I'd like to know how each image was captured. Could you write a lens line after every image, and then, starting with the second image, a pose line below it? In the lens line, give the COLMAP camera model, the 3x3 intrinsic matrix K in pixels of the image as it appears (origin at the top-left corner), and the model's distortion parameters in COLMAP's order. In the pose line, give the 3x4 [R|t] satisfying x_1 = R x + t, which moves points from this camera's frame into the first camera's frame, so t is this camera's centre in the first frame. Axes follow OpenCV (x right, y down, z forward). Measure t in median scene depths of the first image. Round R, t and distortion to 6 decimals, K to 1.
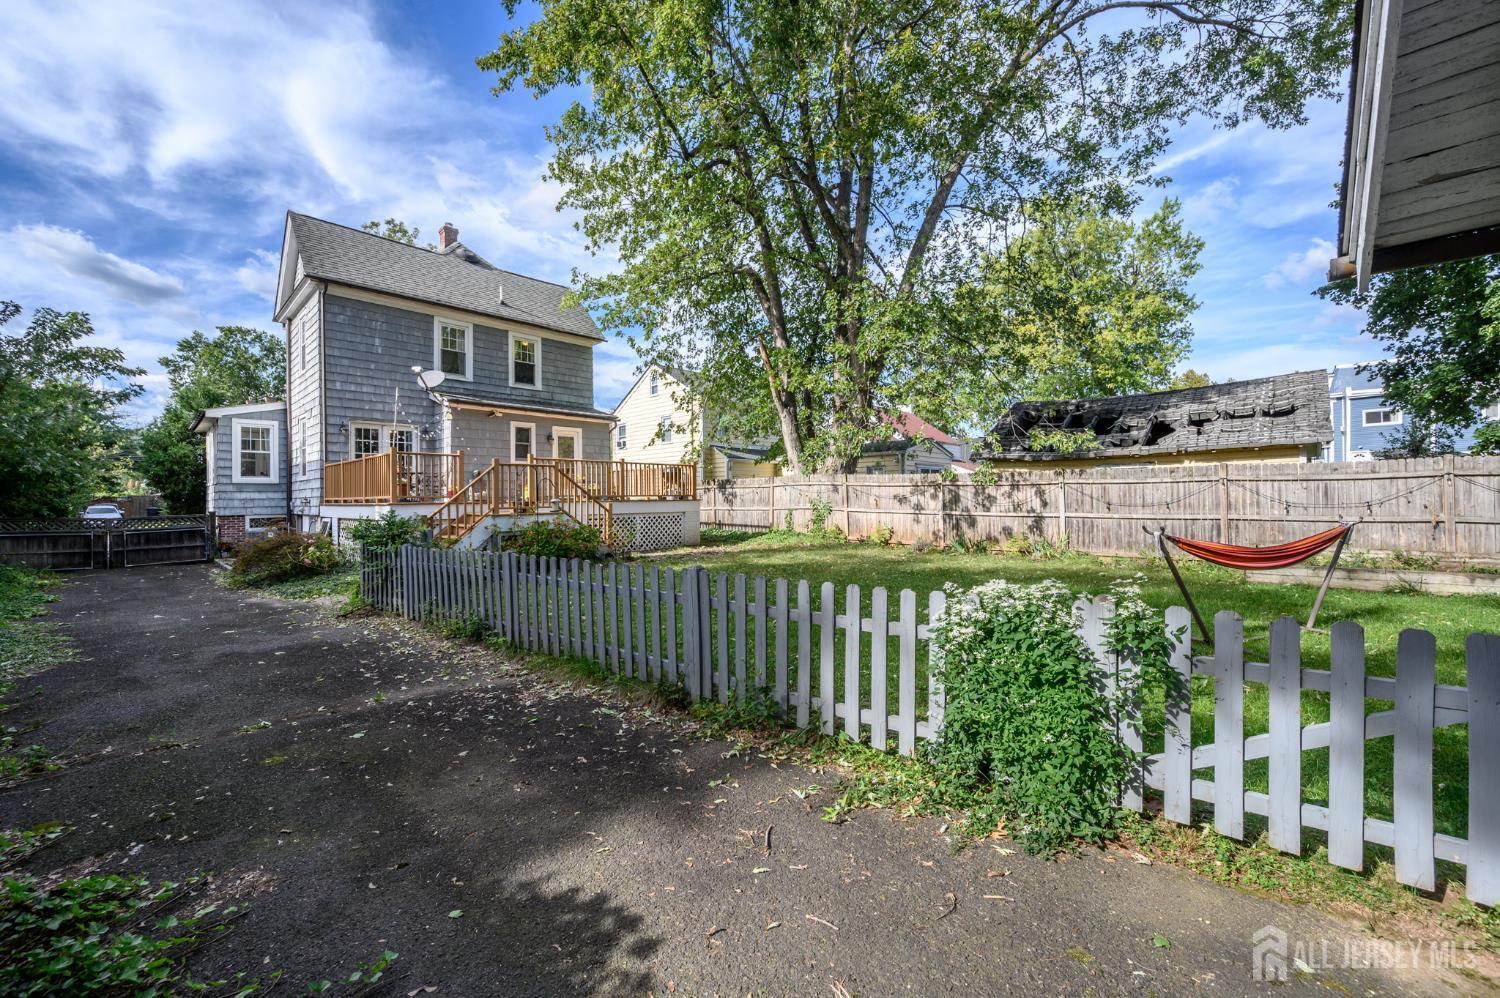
lens RADIAL K [[600.4, 0, 747.0], [0, 600.4, 479.8], [0, 0, 1]] dist [0.012497, 0.000061]
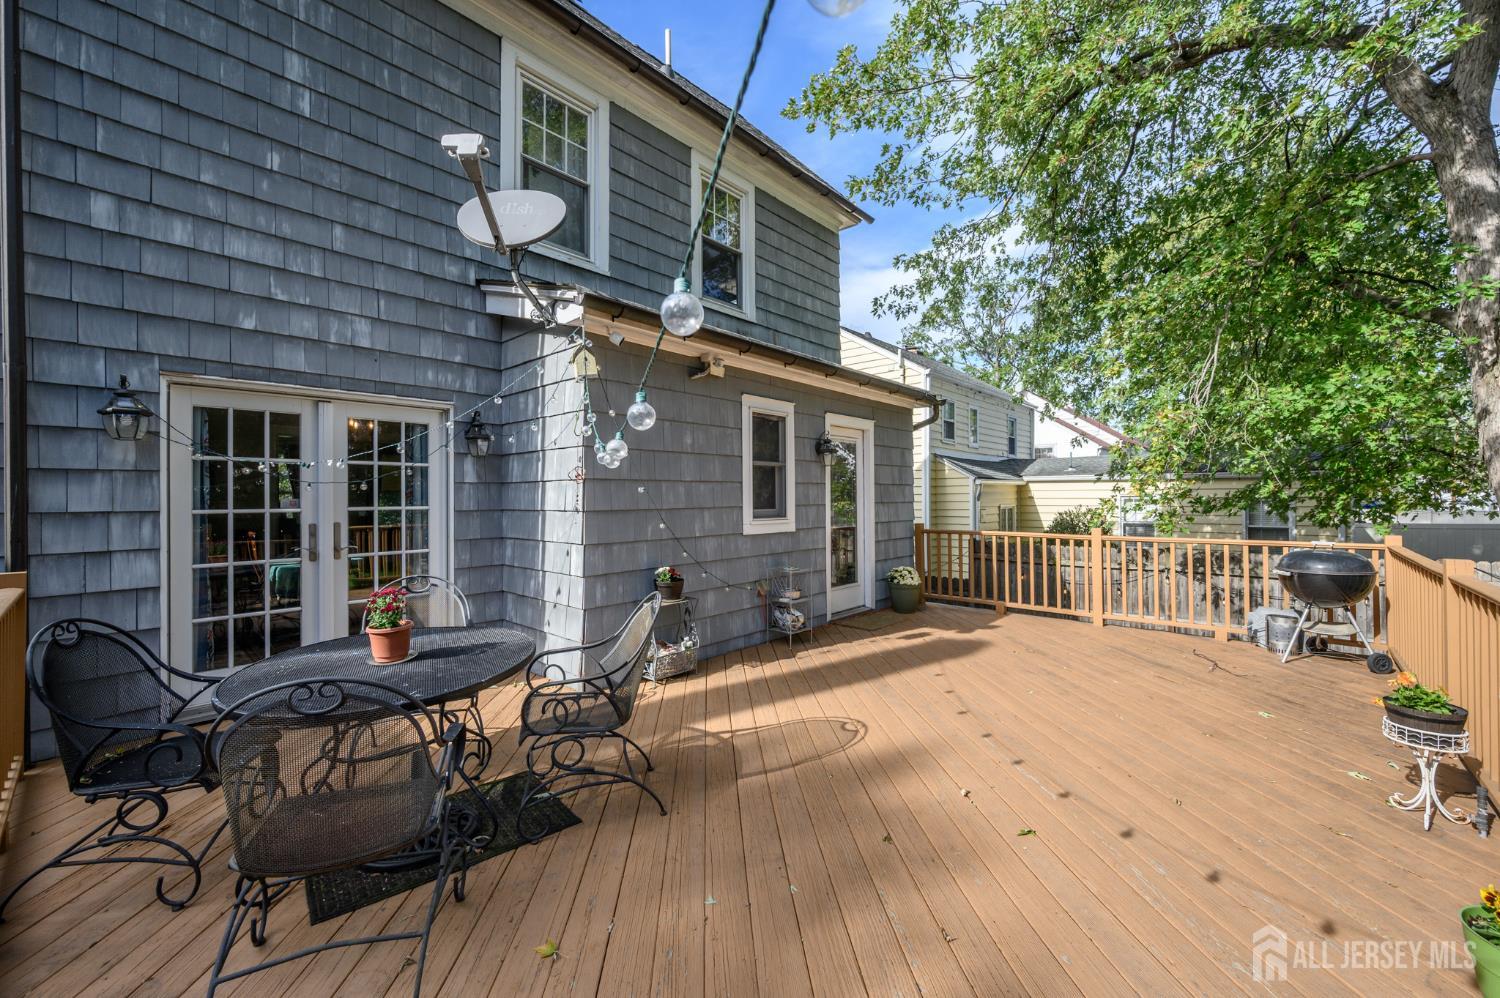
lens RADIAL K [[600.4, 0, 747.0], [0, 600.4, 479.8], [0, 0, 1]] dist [0.012497, 0.000061]
pose [[0.999805, 0.008122, 0.018020, -0.413144], [-0.008199, 0.999957, 0.004220, -0.056726], [-0.017985, -0.004367, 0.999829, 0.717966]]
